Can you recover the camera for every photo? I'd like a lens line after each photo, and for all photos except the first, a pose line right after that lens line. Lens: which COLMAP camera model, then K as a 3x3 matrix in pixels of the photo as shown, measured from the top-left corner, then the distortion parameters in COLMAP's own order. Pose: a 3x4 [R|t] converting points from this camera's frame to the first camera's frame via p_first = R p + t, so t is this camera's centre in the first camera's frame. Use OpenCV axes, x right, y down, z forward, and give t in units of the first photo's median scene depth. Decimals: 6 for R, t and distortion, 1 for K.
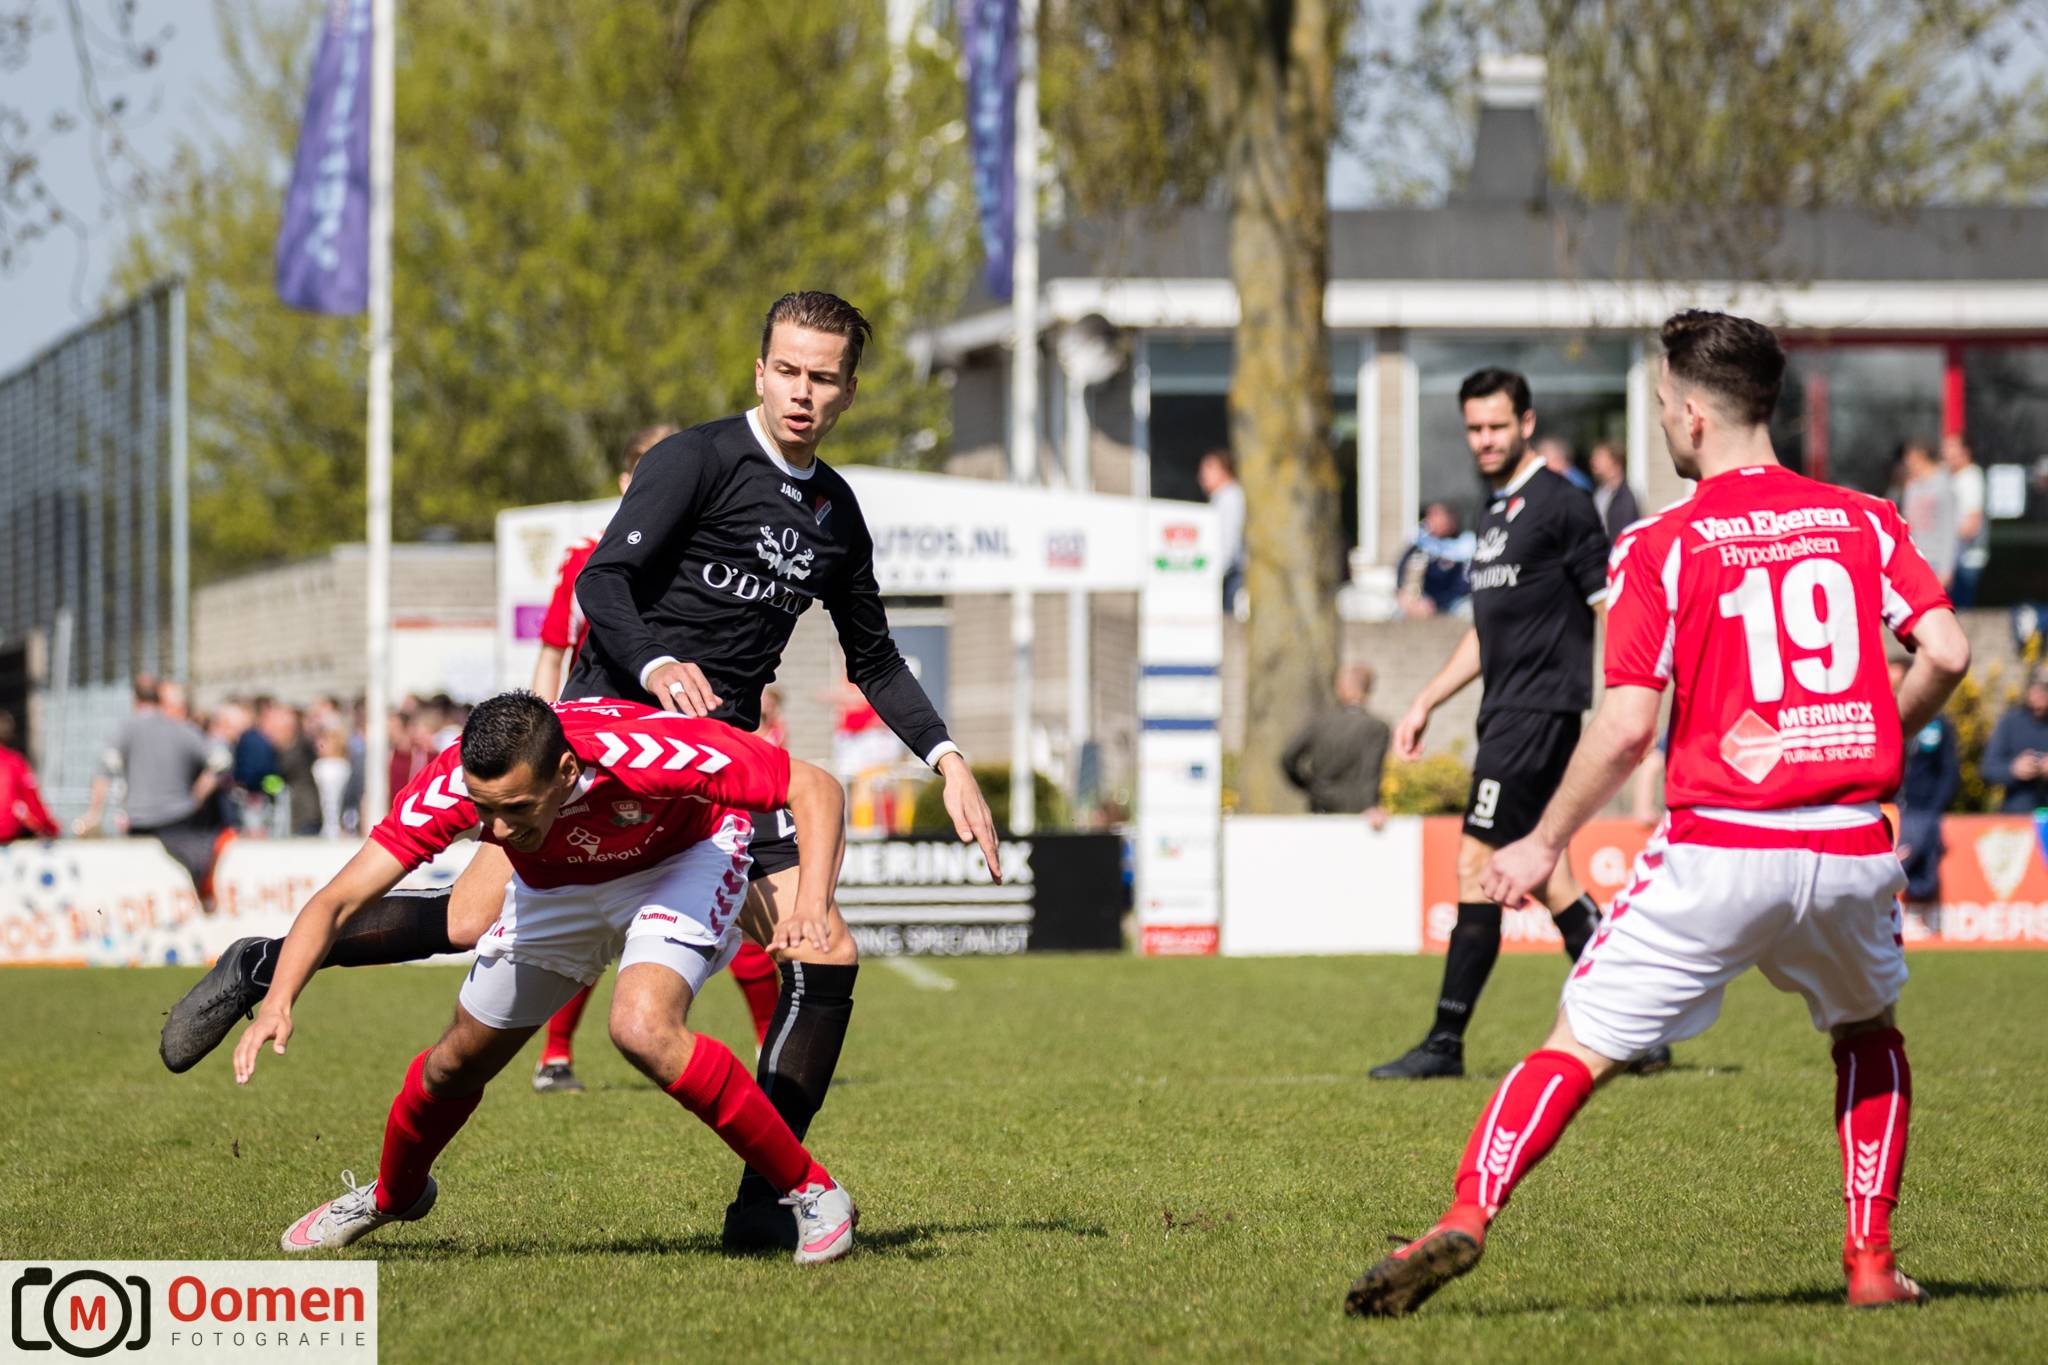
lens RADIAL K [[7739.4, 0, 1022.3], [0, 7739.4, 683.6], [0, 0, 1]] dist [-0.013645, 0.000000]
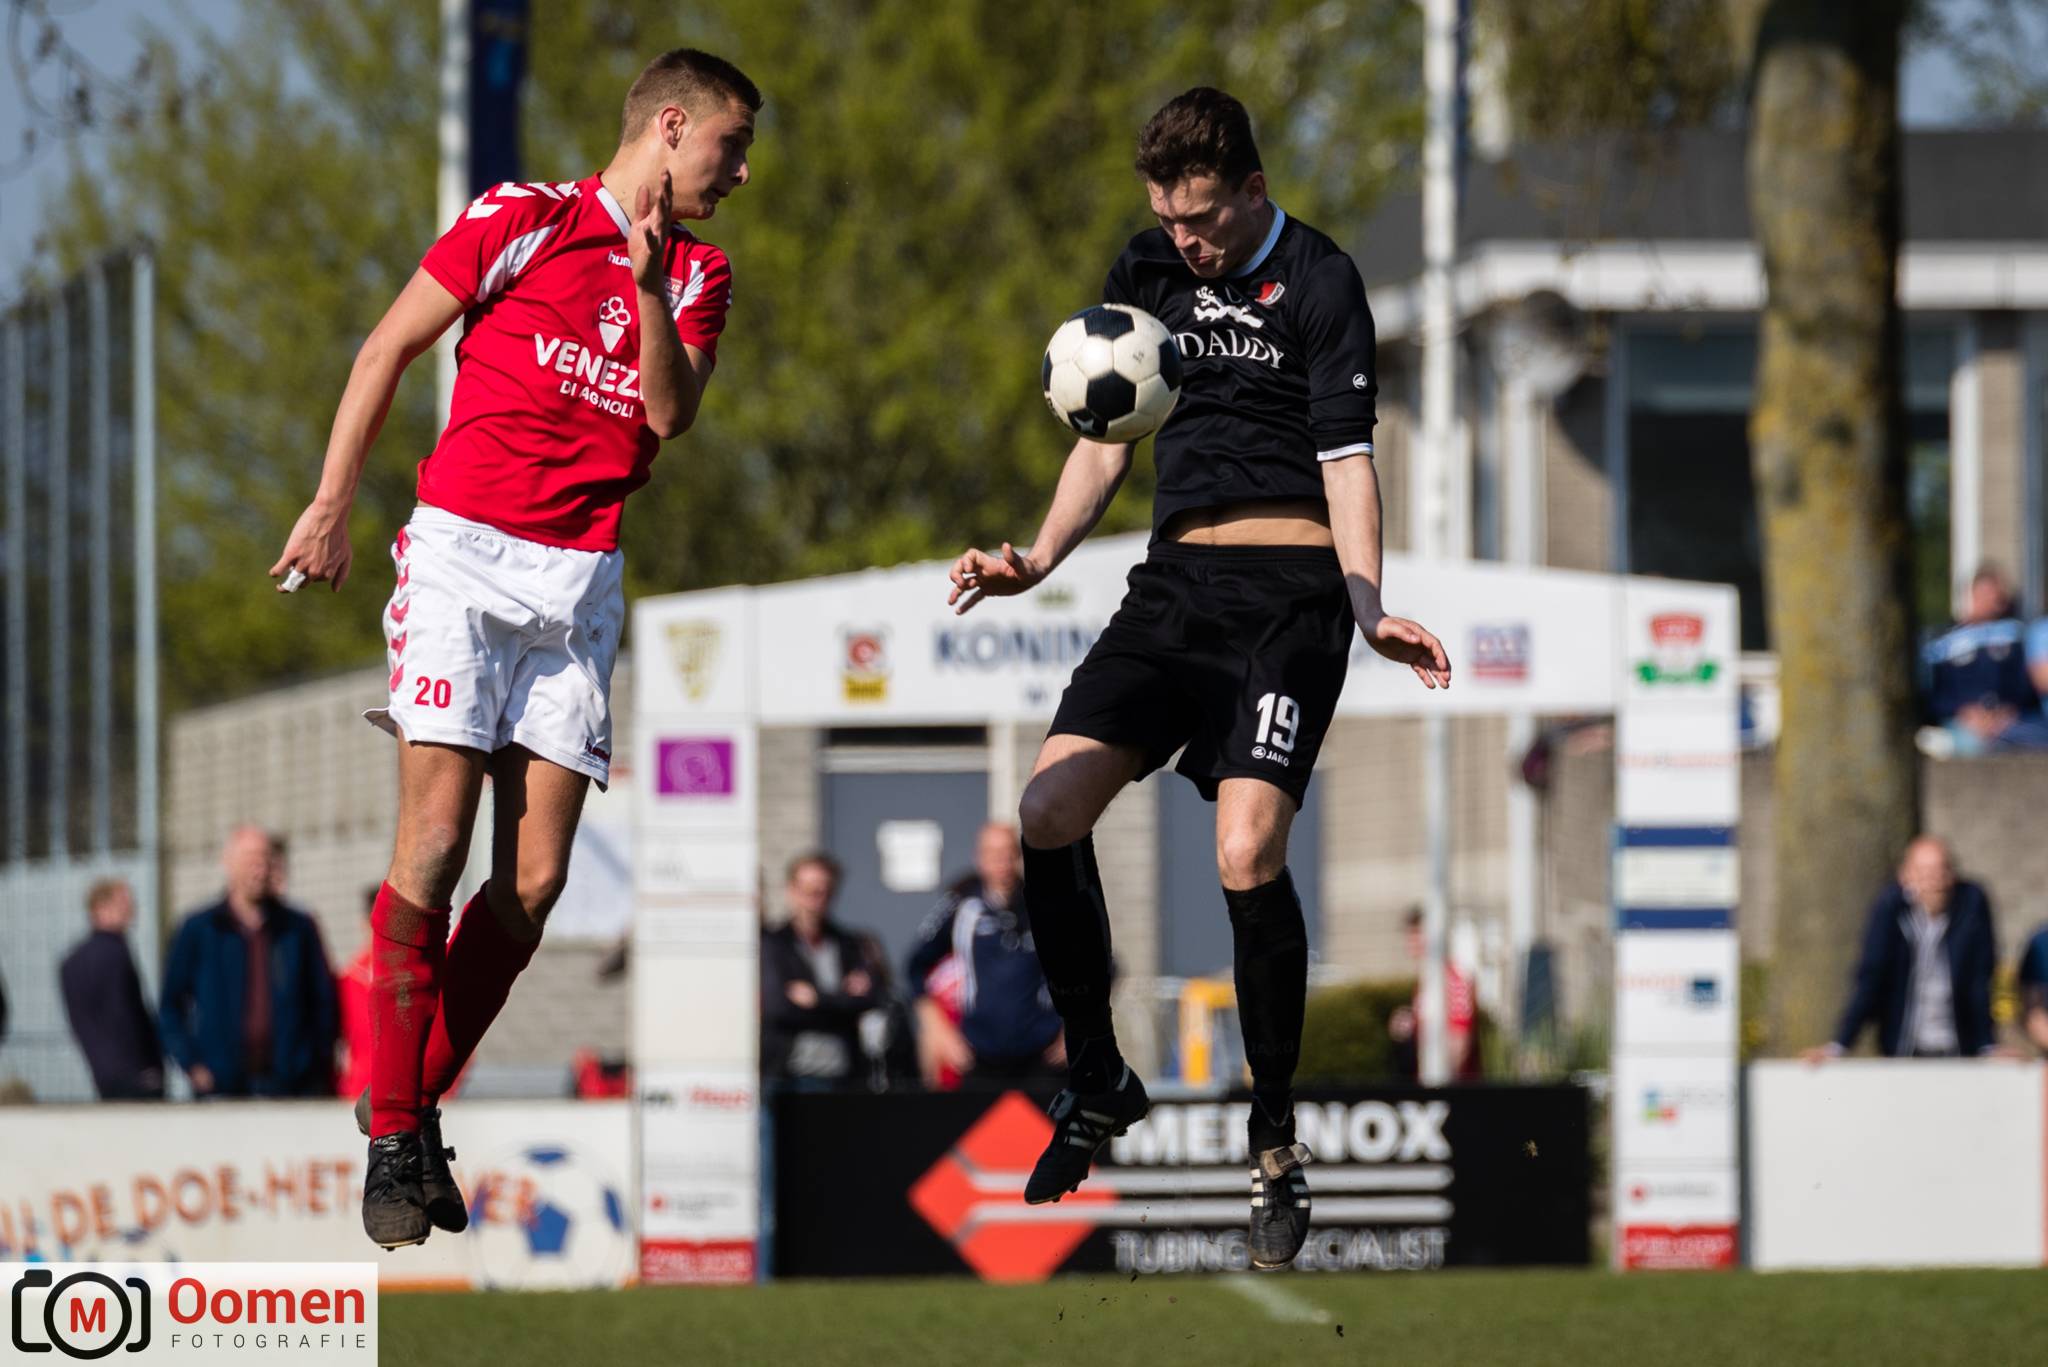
lens RADIAL K [[7153.9, 0, 1030.0], [0, 7153.9, 678.9], [0, 0, 1]] dist [0.179647, 0.000000]
pose [[0.999831, -0.003546, 0.018059, -0.045344], [0.004193, 0.999347, -0.035894, 0.006575], [-0.017920, 0.035963, 0.999192, 0.393714]]
